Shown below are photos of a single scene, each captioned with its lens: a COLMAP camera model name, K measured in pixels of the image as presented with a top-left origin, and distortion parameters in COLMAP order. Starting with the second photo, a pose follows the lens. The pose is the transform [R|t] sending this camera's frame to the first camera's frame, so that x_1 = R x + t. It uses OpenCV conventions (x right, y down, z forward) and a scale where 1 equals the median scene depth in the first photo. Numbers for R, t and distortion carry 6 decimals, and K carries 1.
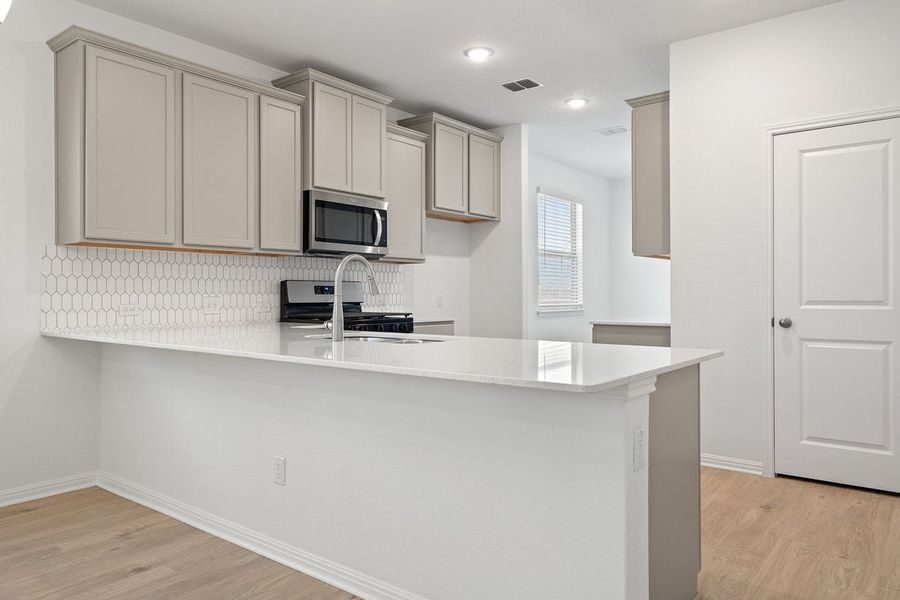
lens RADIAL K [[677.4, 0, 449.1], [0, 677.4, 302.4], [0, 0, 1]] dist [0.009541, 0.006465]
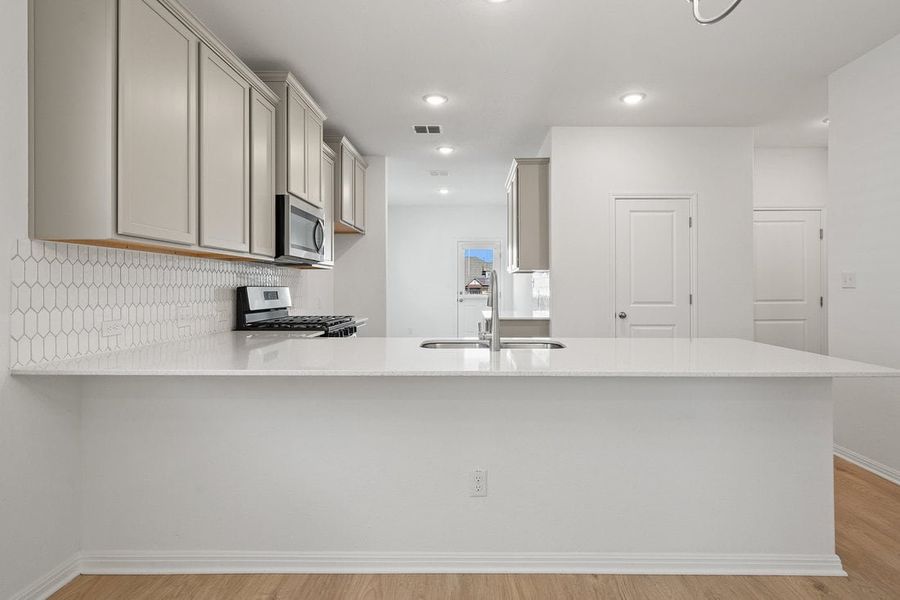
lens RADIAL K [[507.1, 0, 448.4], [0, 507.1, 285.5], [0, 0, 1]] dist [0.003010, 0.001384]
pose [[0.759341, 0.001807, 0.650691, -0.554604], [0.004761, 0.999954, -0.008333, -0.030125], [-0.650676, 0.009426, 0.759297, 0.319667]]
